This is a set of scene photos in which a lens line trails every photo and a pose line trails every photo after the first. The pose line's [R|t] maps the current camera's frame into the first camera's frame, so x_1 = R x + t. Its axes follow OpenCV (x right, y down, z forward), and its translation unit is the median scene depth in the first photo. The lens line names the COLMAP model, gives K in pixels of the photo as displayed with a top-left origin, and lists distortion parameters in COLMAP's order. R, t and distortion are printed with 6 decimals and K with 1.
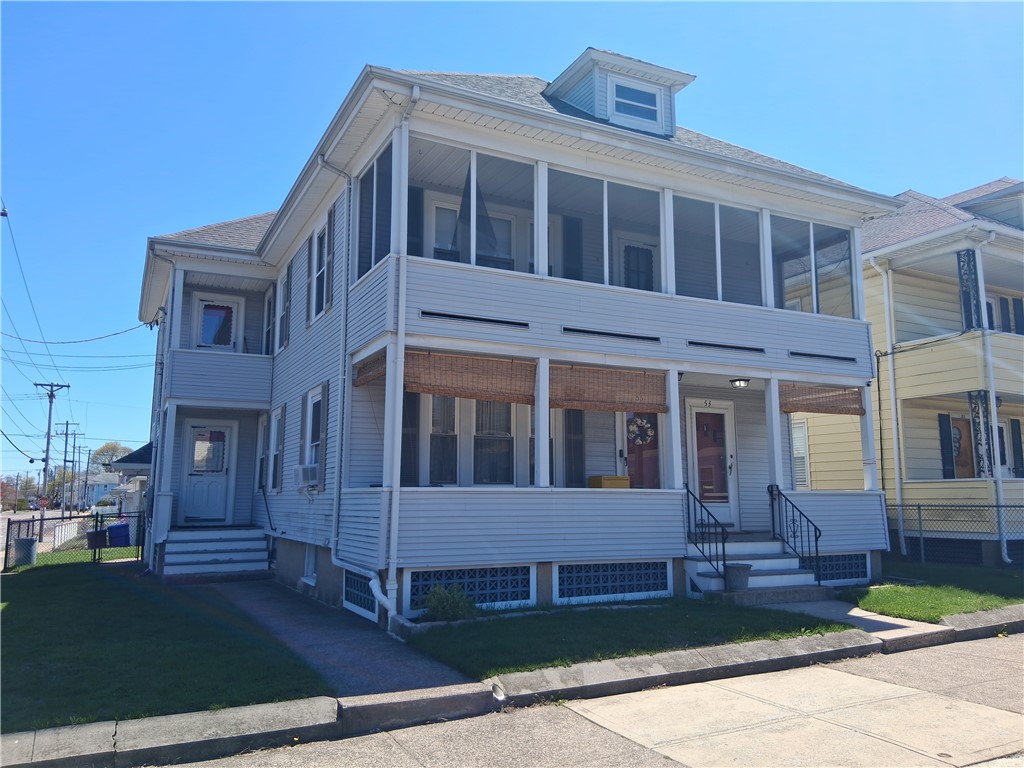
lens RADIAL K [[767.3, 0, 496.5], [0, 767.3, 376.1], [0, 0, 1]] dist [0.077987, -0.121940]
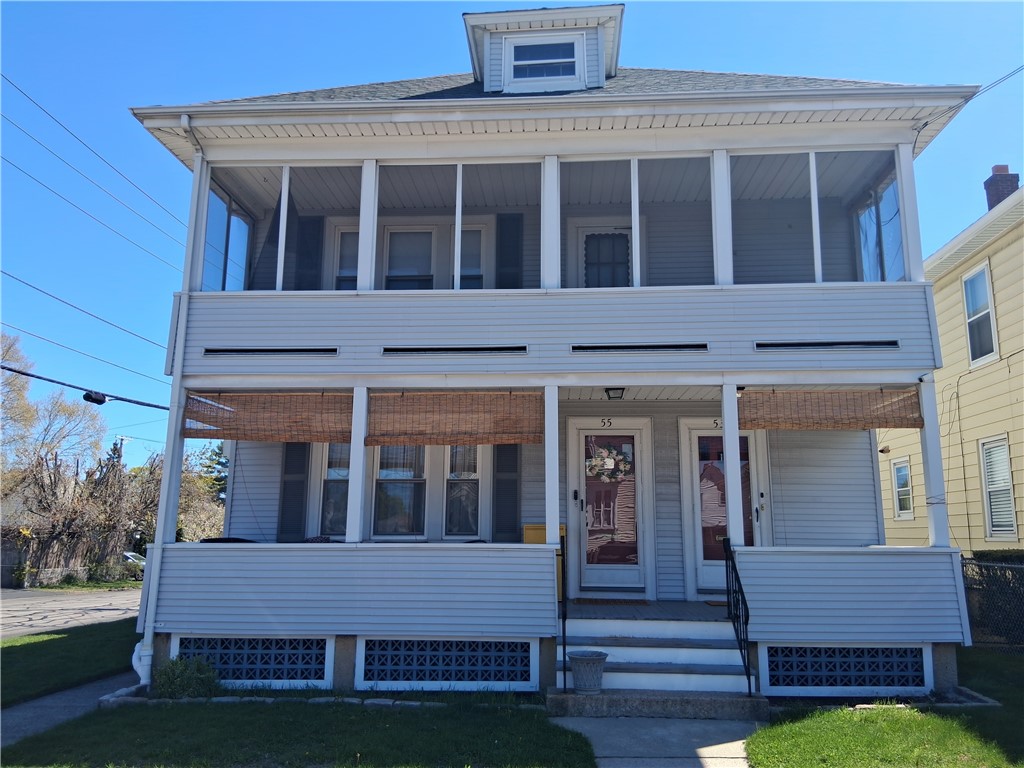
lens RADIAL K [[767.3, 0, 507.2], [0, 767.3, 373.6], [0, 0, 1]] dist [0.077987, -0.121940]
pose [[0.869743, -0.097572, -0.483762, 0.538229], [0.072840, 0.994904, -0.069709, 0.028650], [0.488099, 0.025392, 0.872419, 0.299790]]
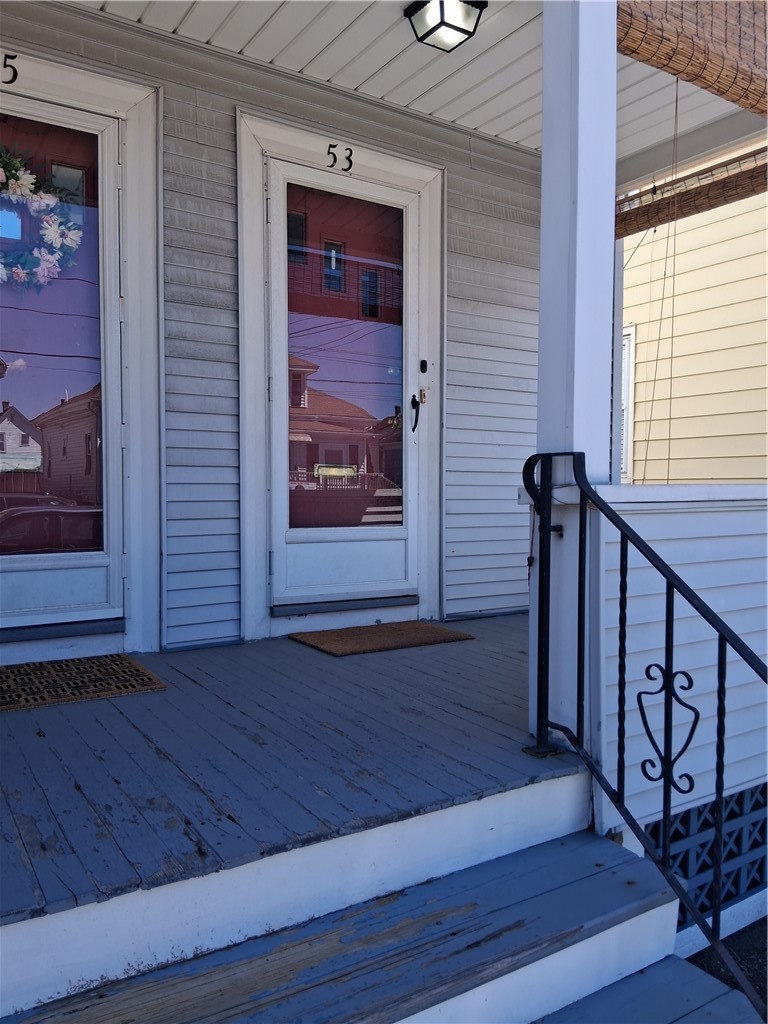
lens RADIAL K [[767.3, 0, 380.7], [0, 767.3, 518.8], [0, 0, 1]] dist [0.077987, -0.121940]
pose [[0.992928, -0.005592, 0.118588, 0.299100], [-0.017754, 0.980664, 0.194892, 0.122584], [-0.117385, -0.195619, 0.973629, 0.837064]]
